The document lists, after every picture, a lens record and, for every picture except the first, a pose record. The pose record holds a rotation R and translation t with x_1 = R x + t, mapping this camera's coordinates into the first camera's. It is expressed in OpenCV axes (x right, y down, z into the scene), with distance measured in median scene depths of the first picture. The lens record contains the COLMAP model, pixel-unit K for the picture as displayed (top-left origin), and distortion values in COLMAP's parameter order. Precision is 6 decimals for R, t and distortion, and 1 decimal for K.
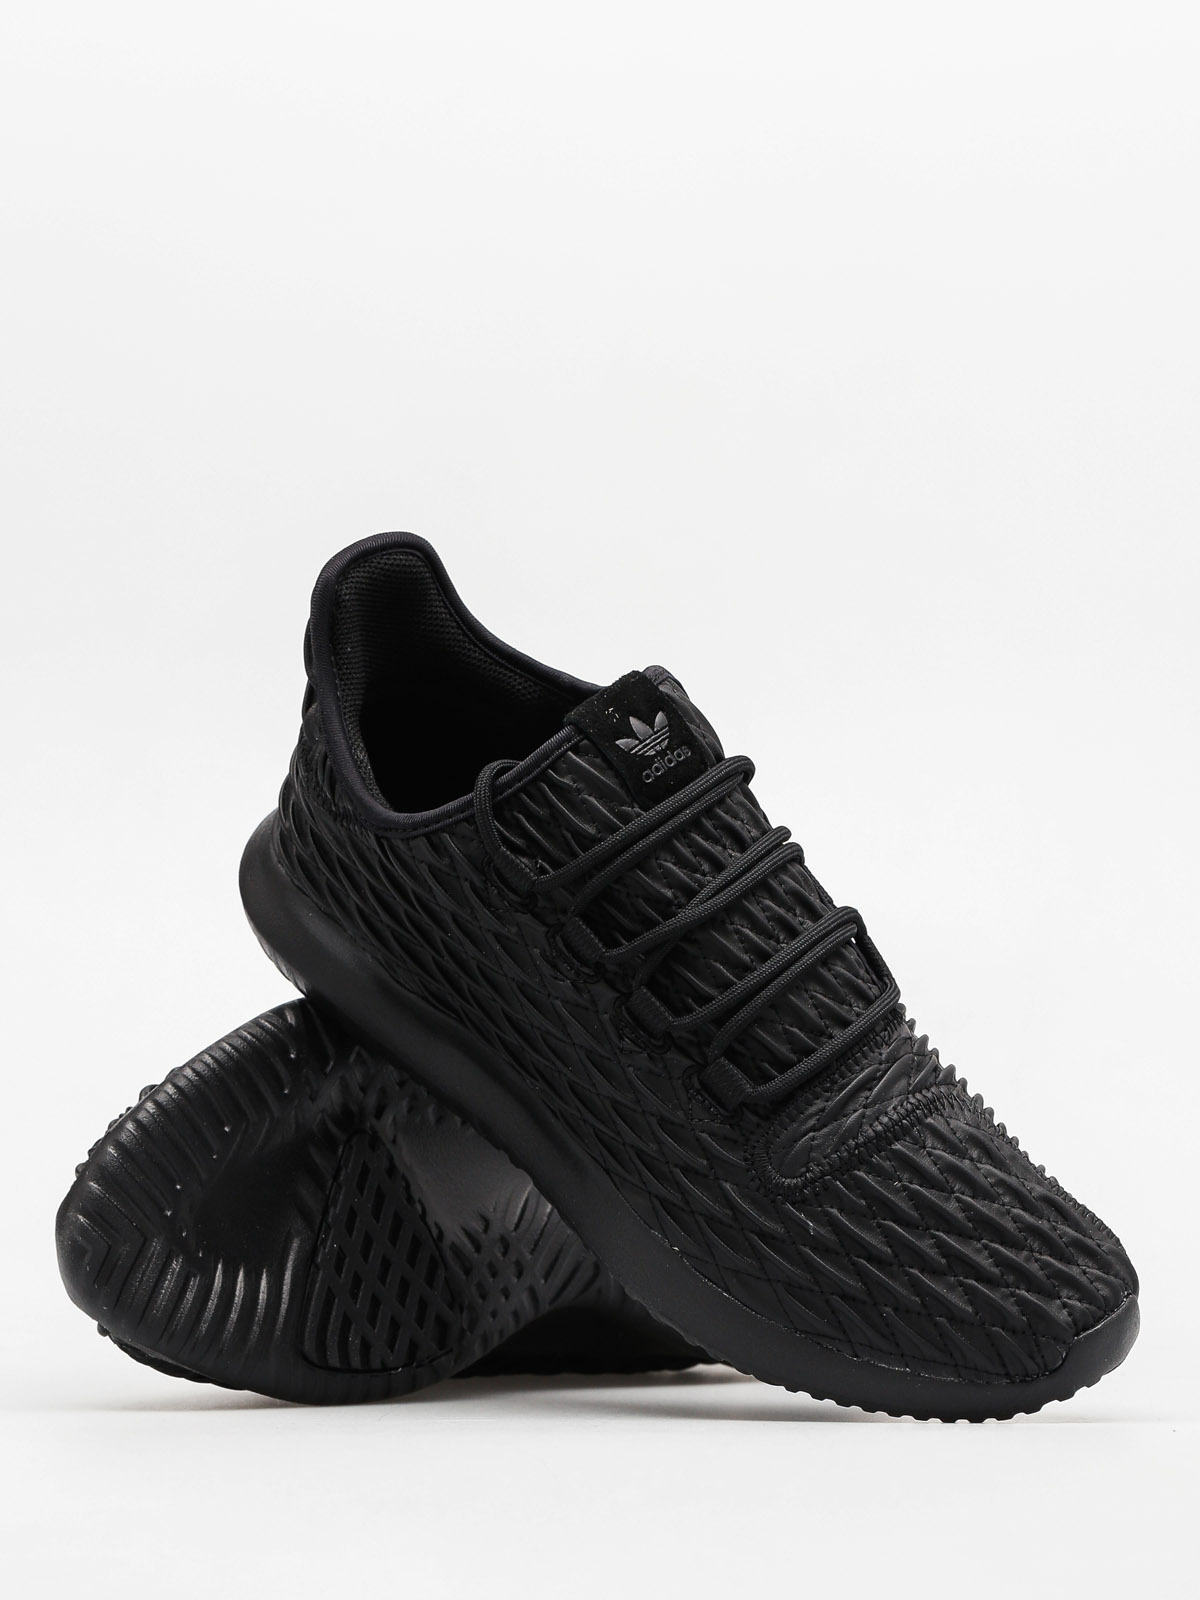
lens RADIAL K [[4500.3, 0, 601.6], [0, 4500.3, 801.8], [0, 0, 1]] dist [0.742135, 0.000000]
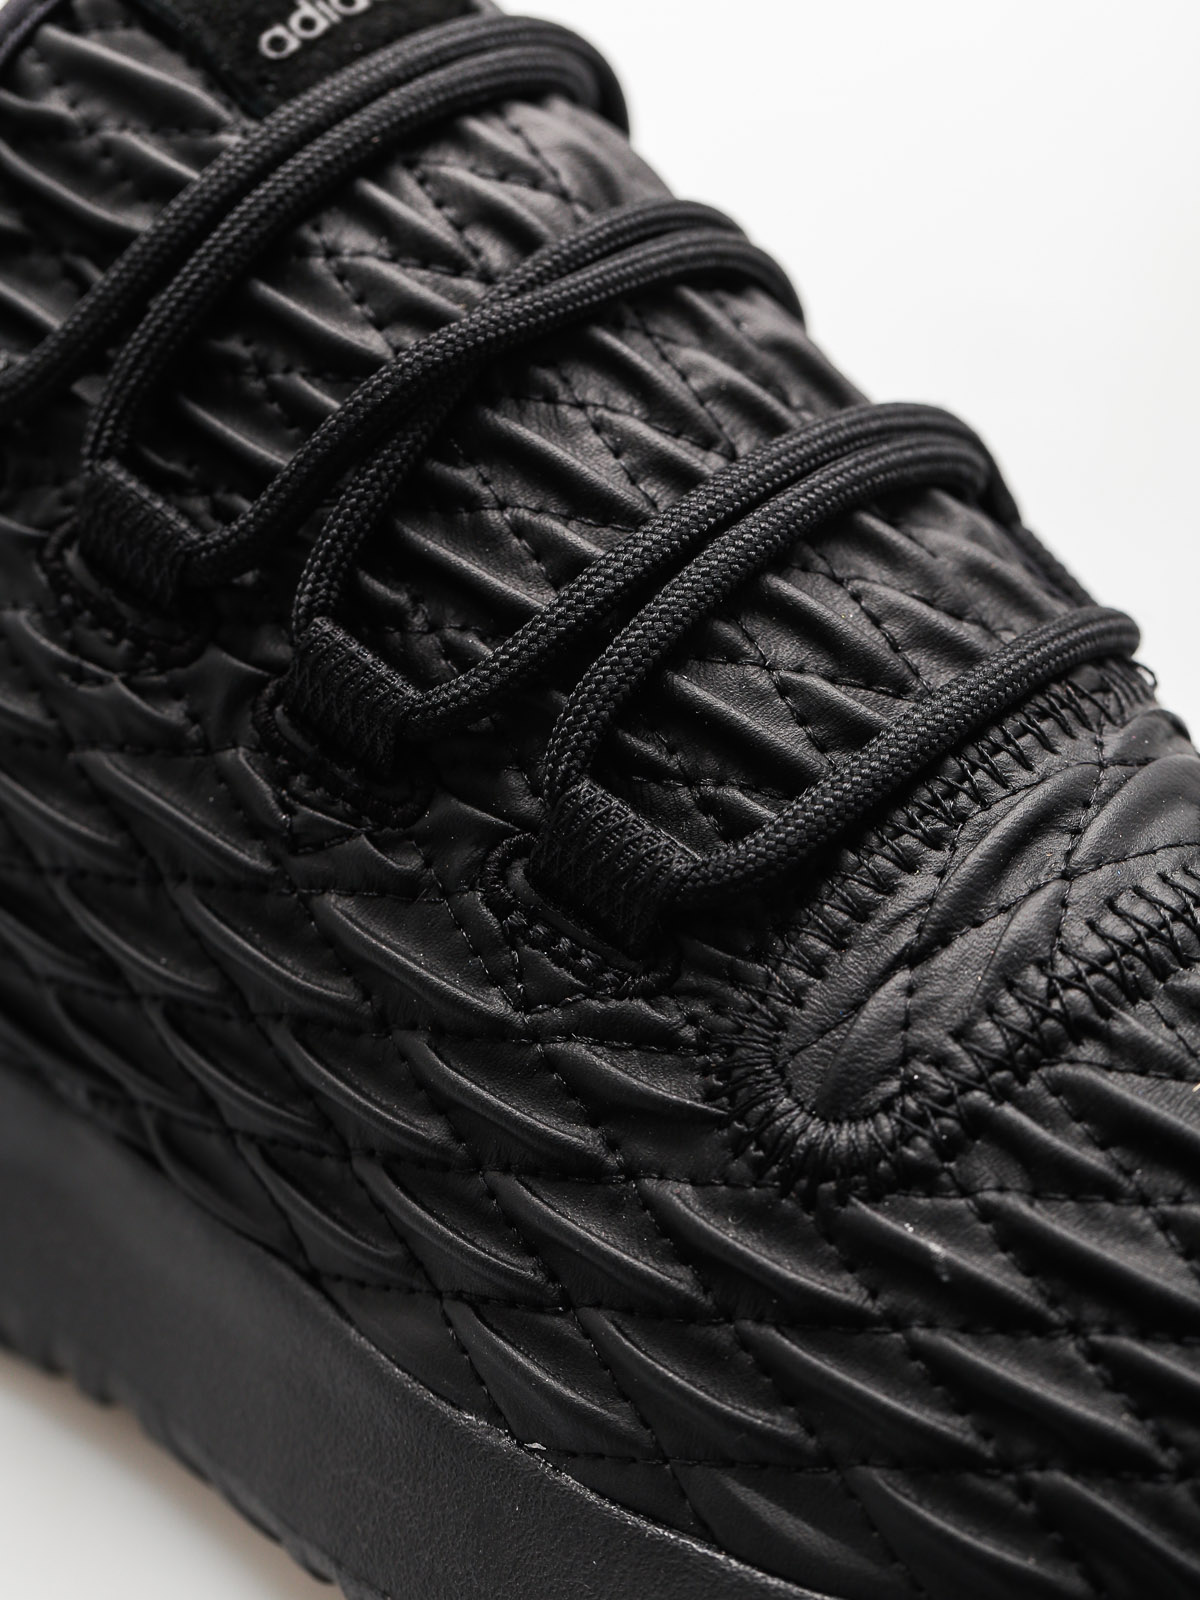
lens RADIAL K [[4500.3, 0, 597.0], [0, 4500.3, 798.5], [0, 0, 1]] dist [0.742135, 0.000000]
pose [[0.985128, -0.161342, -0.059093, 0.045564], [0.156430, 0.984443, -0.080015, 0.082570], [0.071084, 0.069581, 0.995041, 0.681712]]
